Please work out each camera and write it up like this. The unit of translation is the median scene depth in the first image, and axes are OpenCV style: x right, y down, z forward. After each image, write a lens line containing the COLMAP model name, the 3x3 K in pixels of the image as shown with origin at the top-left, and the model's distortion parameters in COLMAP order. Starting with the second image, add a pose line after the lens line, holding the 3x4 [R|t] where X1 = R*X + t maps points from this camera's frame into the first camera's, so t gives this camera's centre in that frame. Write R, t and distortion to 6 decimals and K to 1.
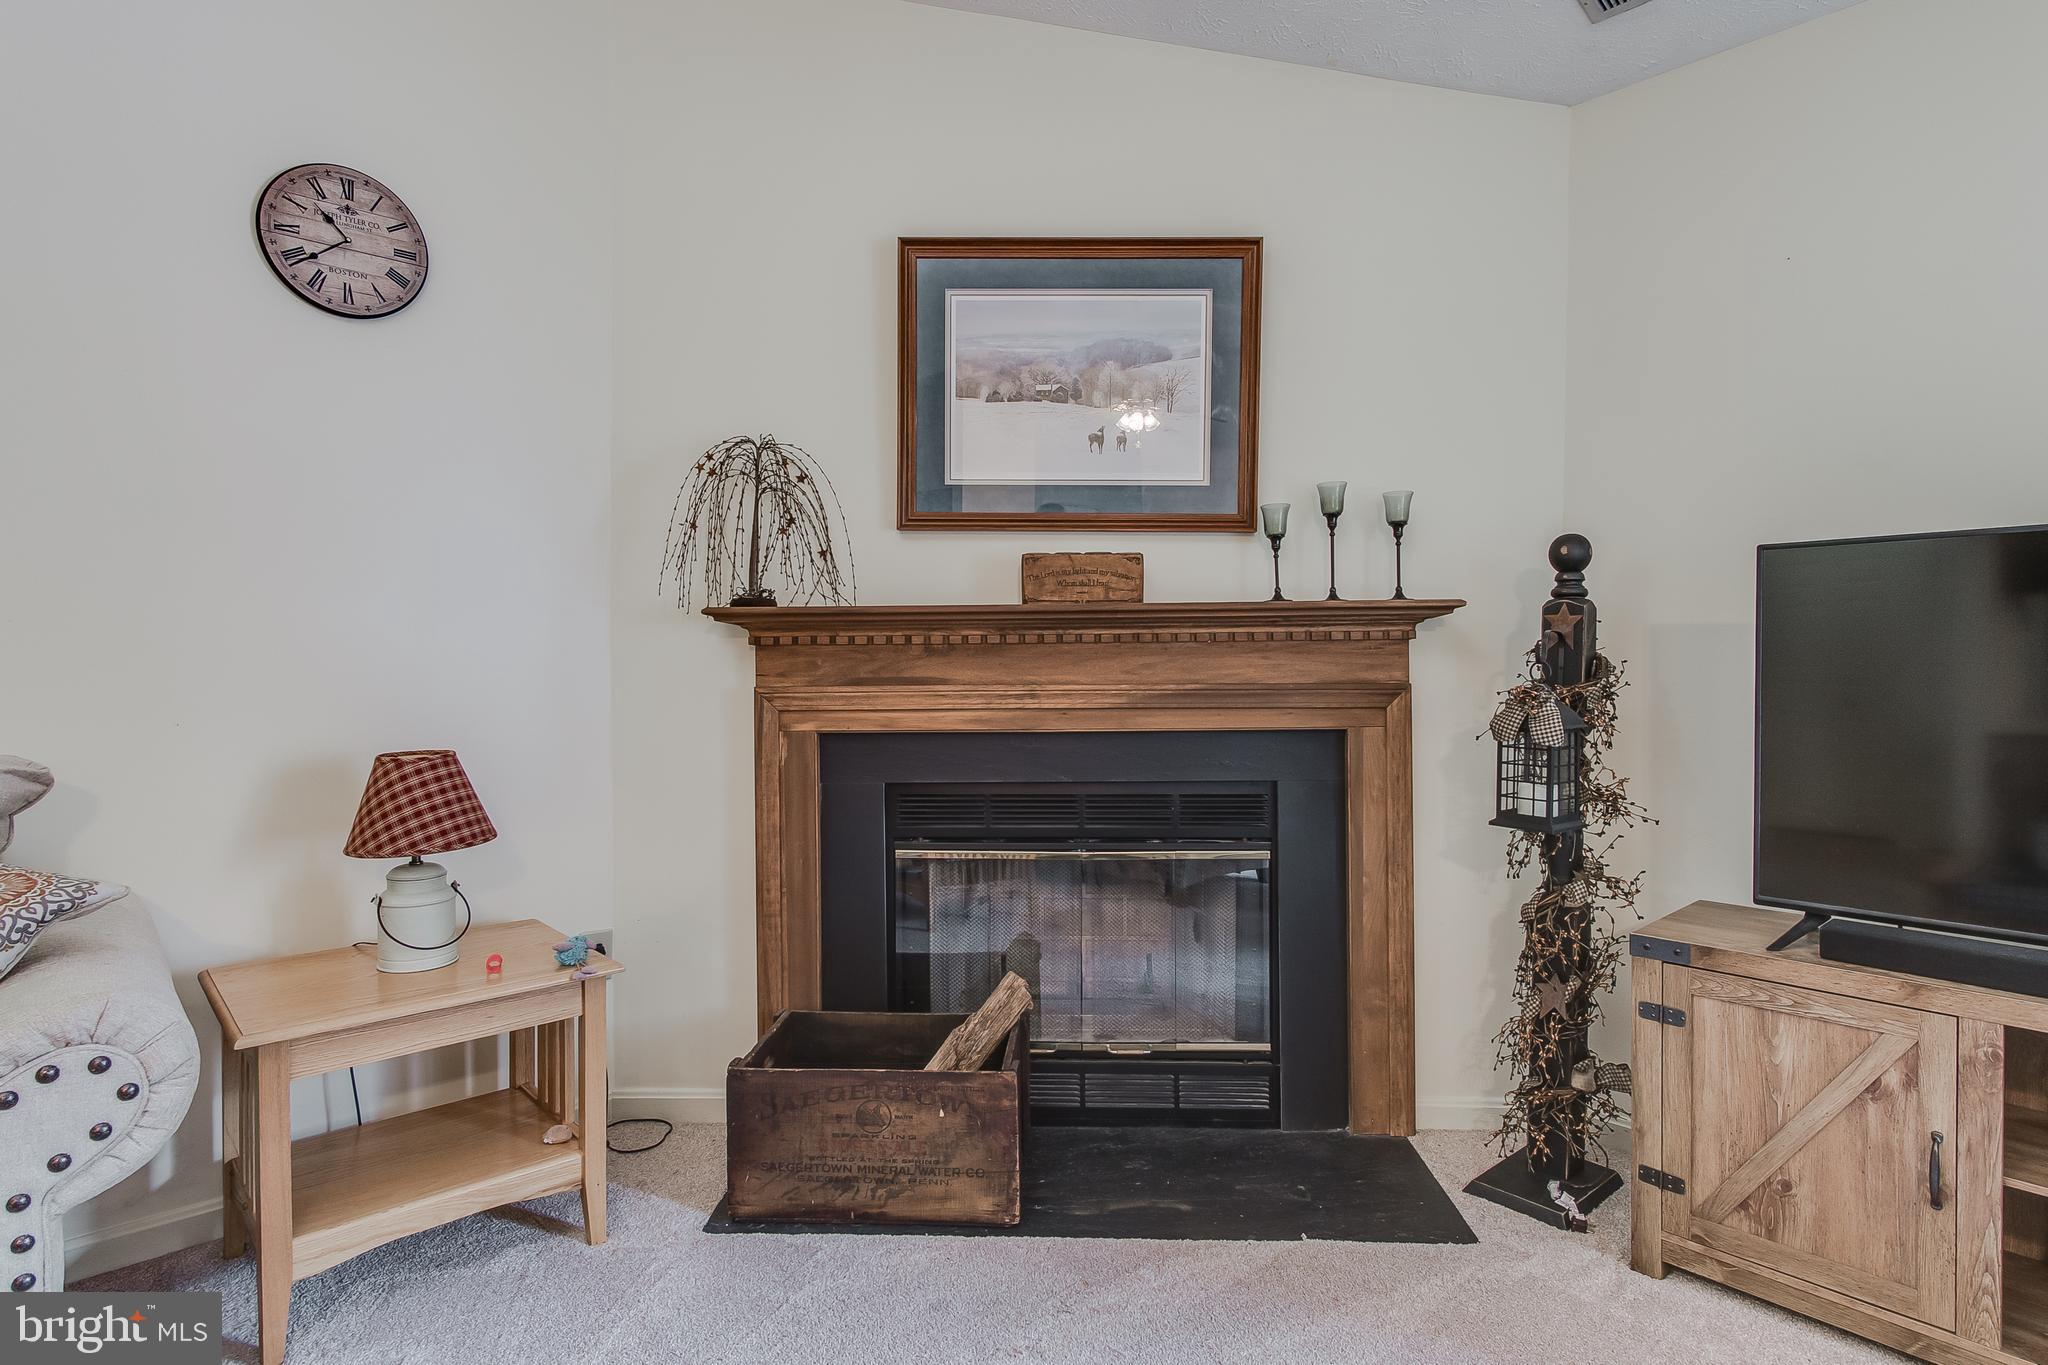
lens RADIAL K [[1072.8, 0, 1028.4], [0, 1072.8, 673.8], [0, 0, 1]] dist [0.003605, 0.001138]
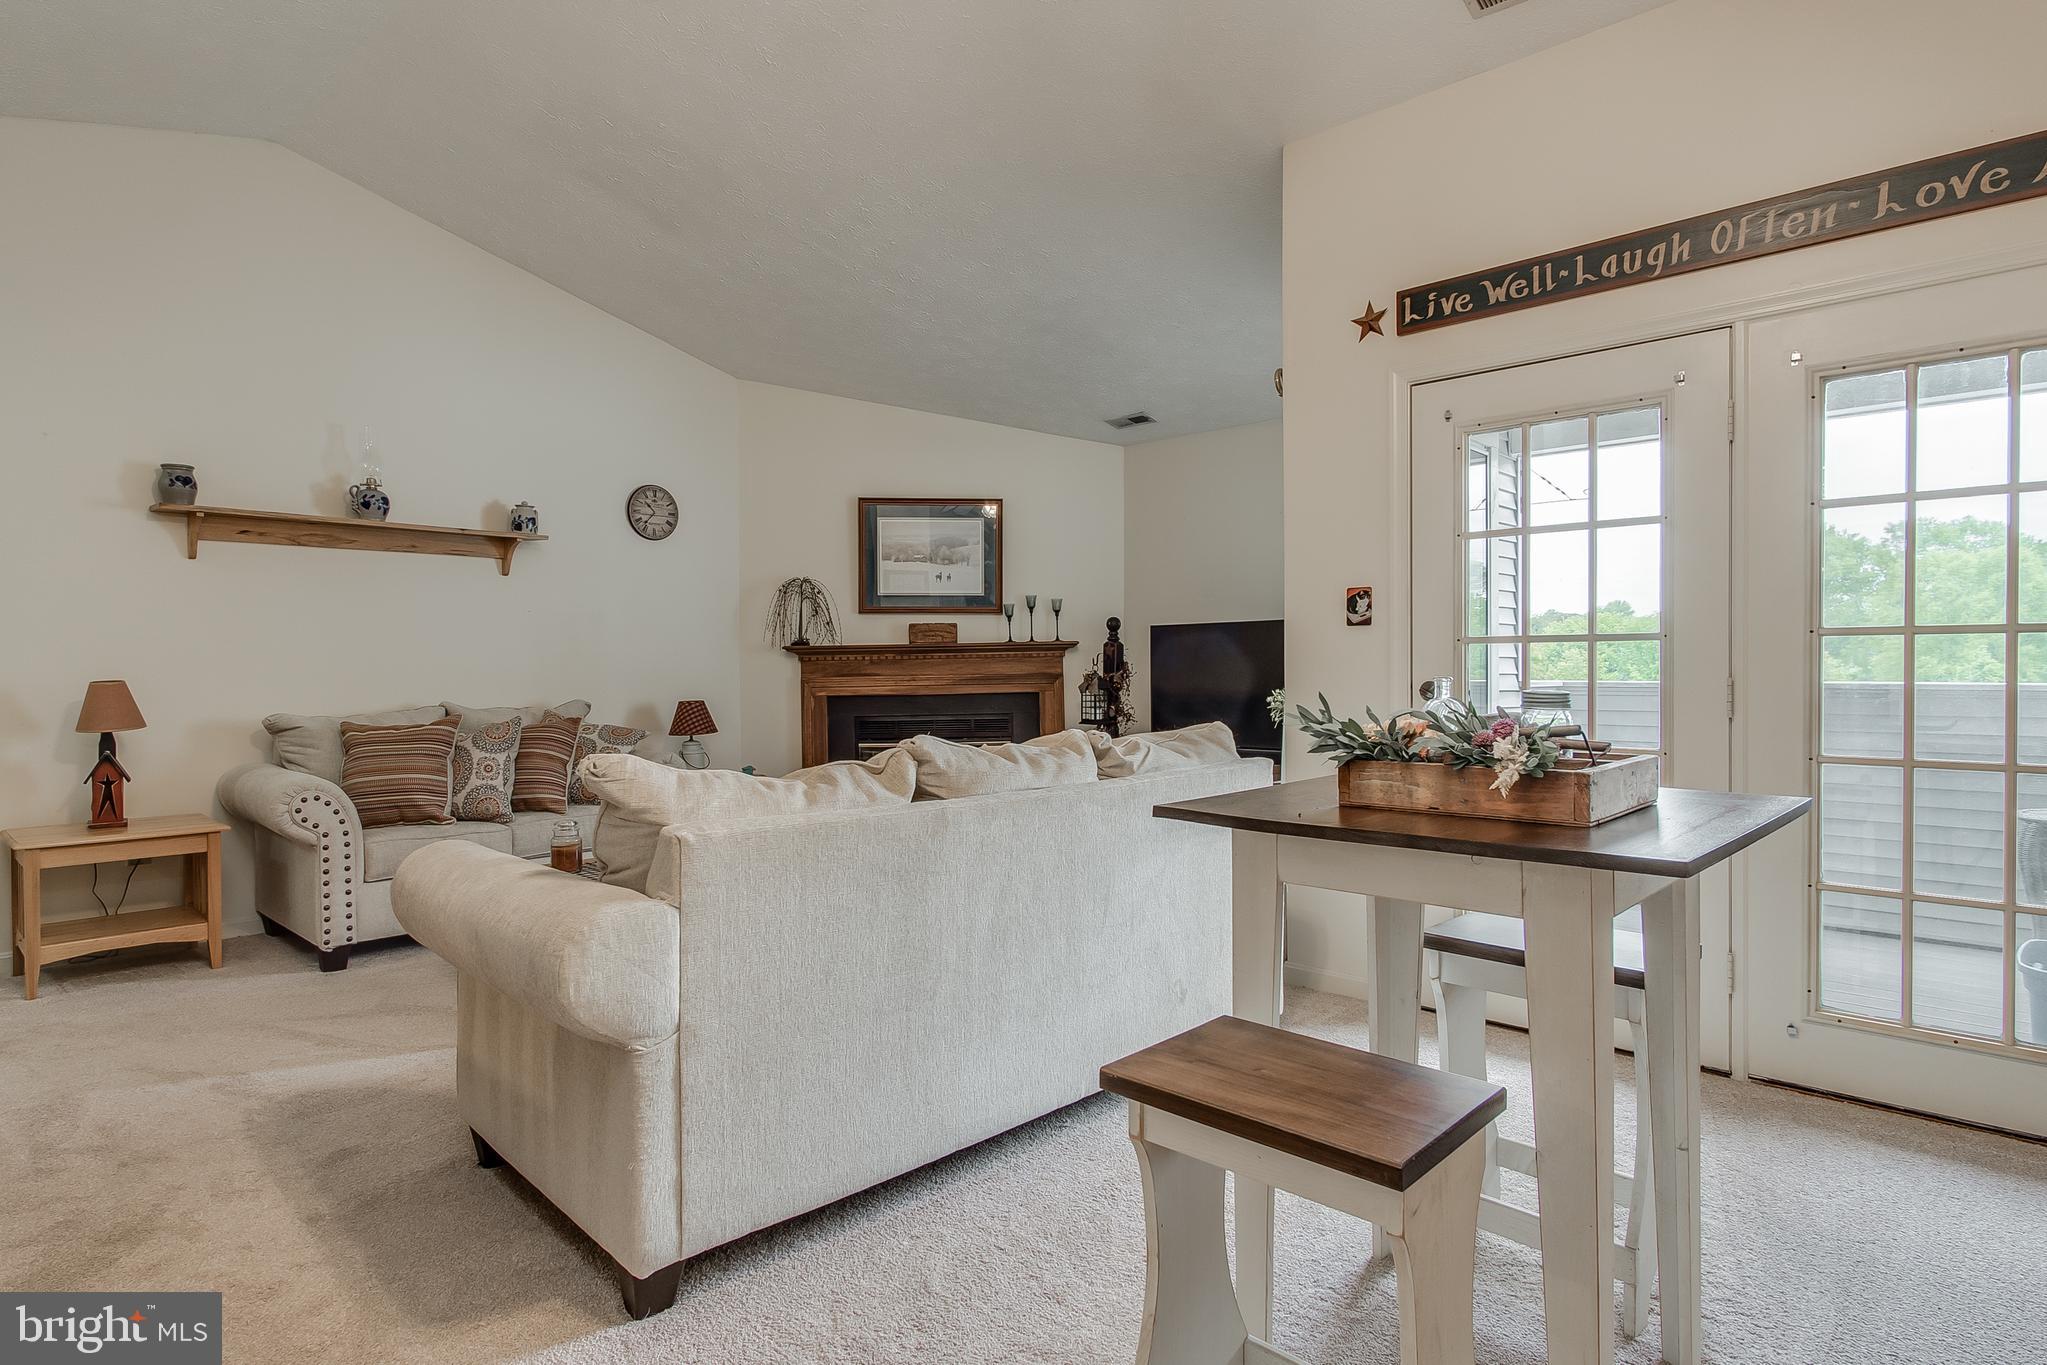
lens RADIAL K [[1072.3, 0, 1021.2], [0, 1072.3, 672.1], [0, 0, 1]] dist [0.003605, 0.001138]
pose [[0.997223, -0.009993, 0.073805, 0.070780], [0.010596, 0.999914, -0.007783, 0.024394], [-0.073721, 0.008544, 0.997242, -1.552281]]
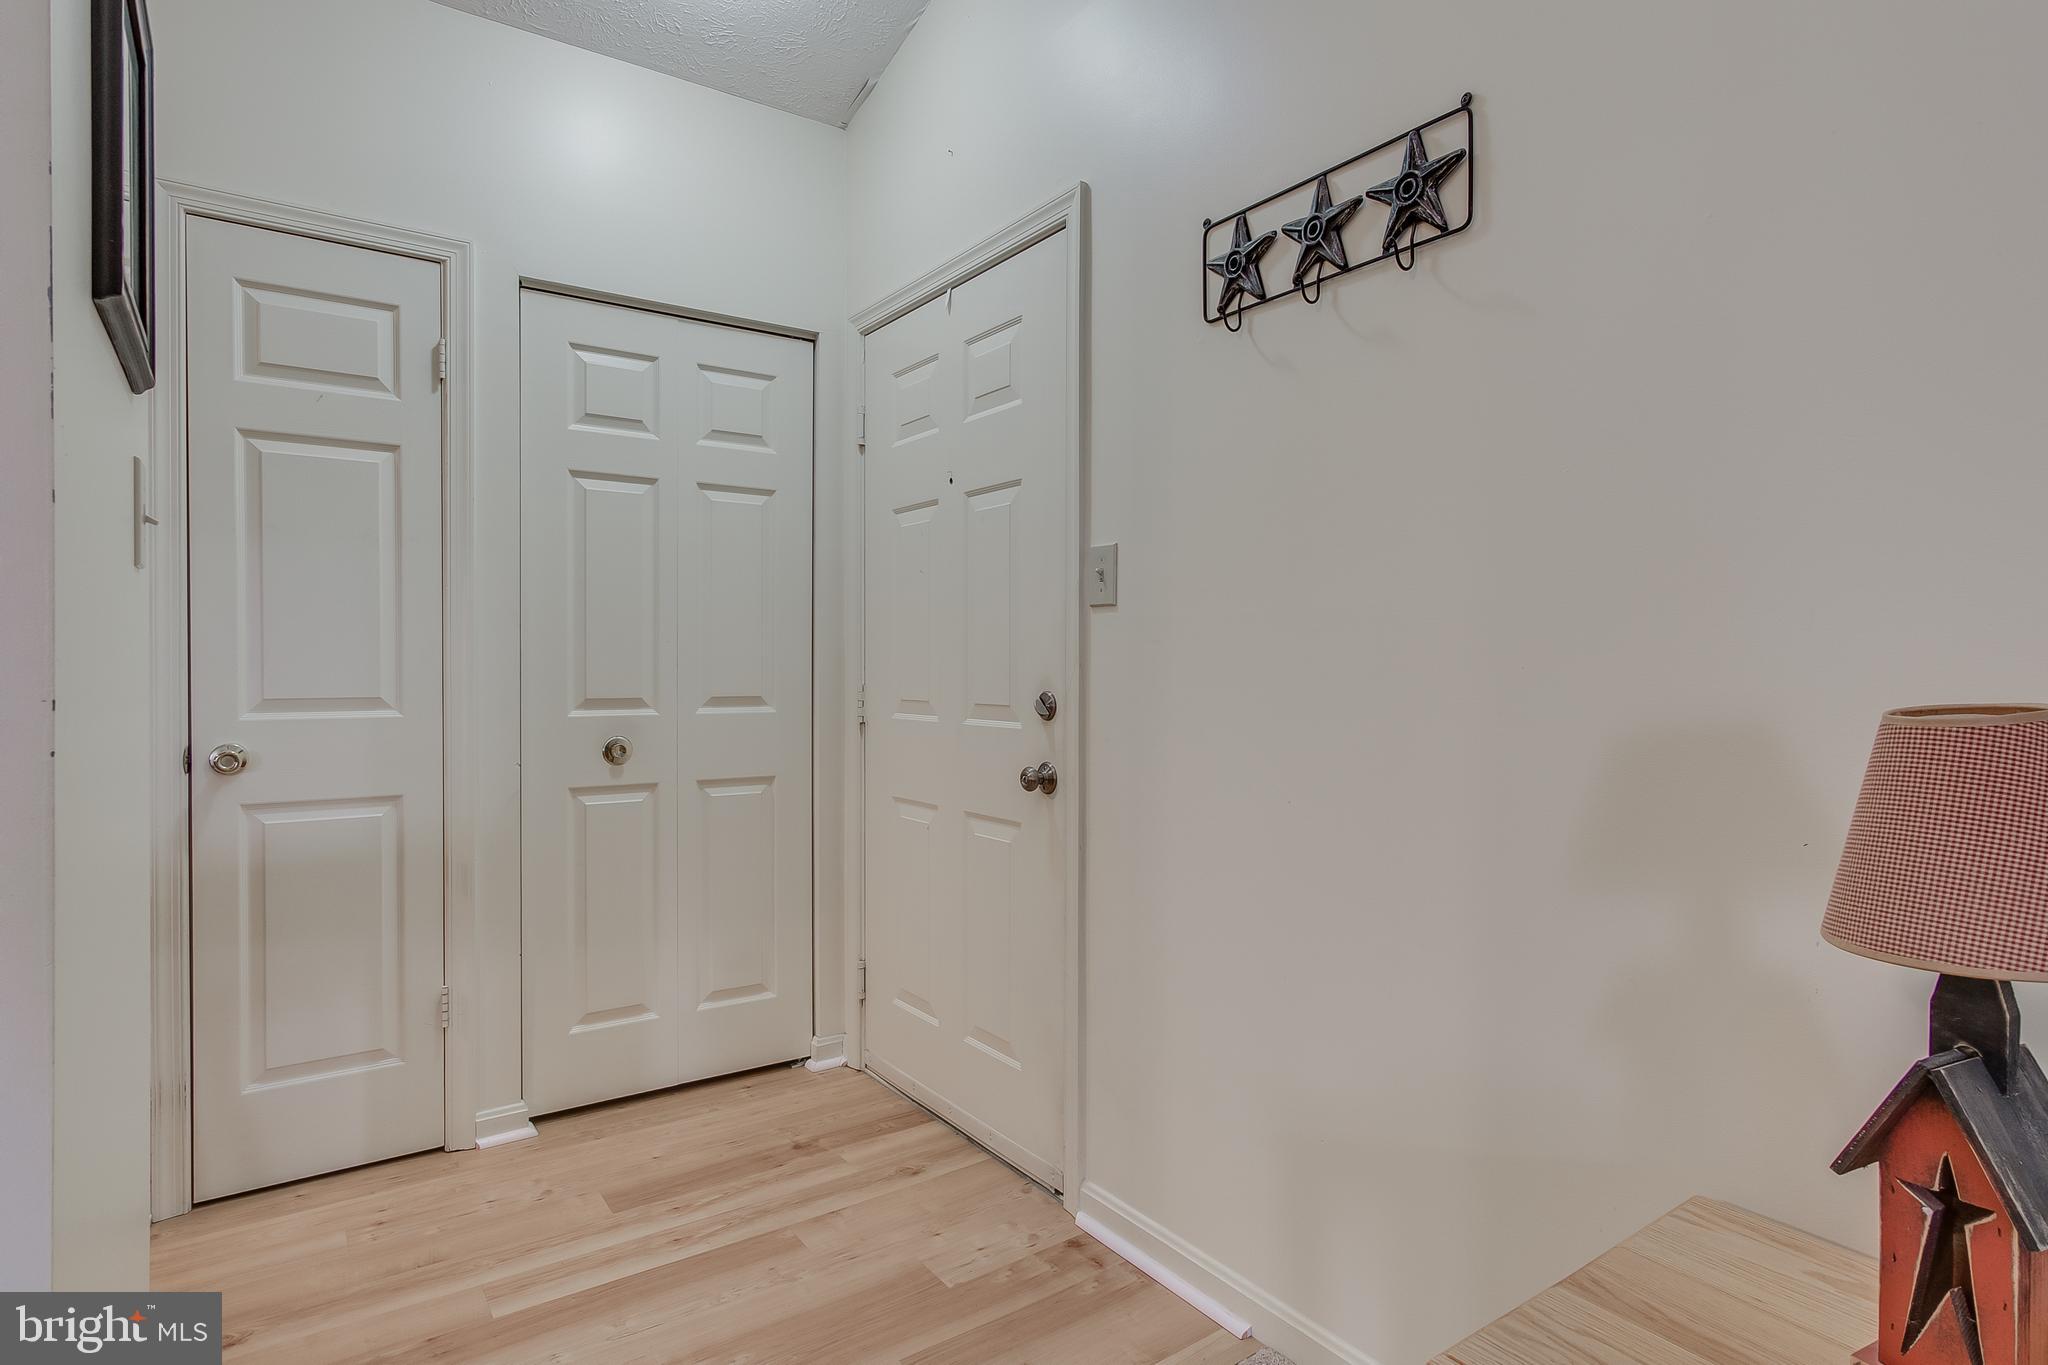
lens RADIAL K [[1072.8, 0, 1028.0], [0, 1072.8, 684.5], [0, 0, 1]] dist [0.003605, 0.001138]
pose [[-0.132379, 0.013534, -0.991107, -0.816512], [-0.021390, 0.999635, 0.016508, 0.005061], [0.990968, 0.023385, -0.132041, -0.080677]]
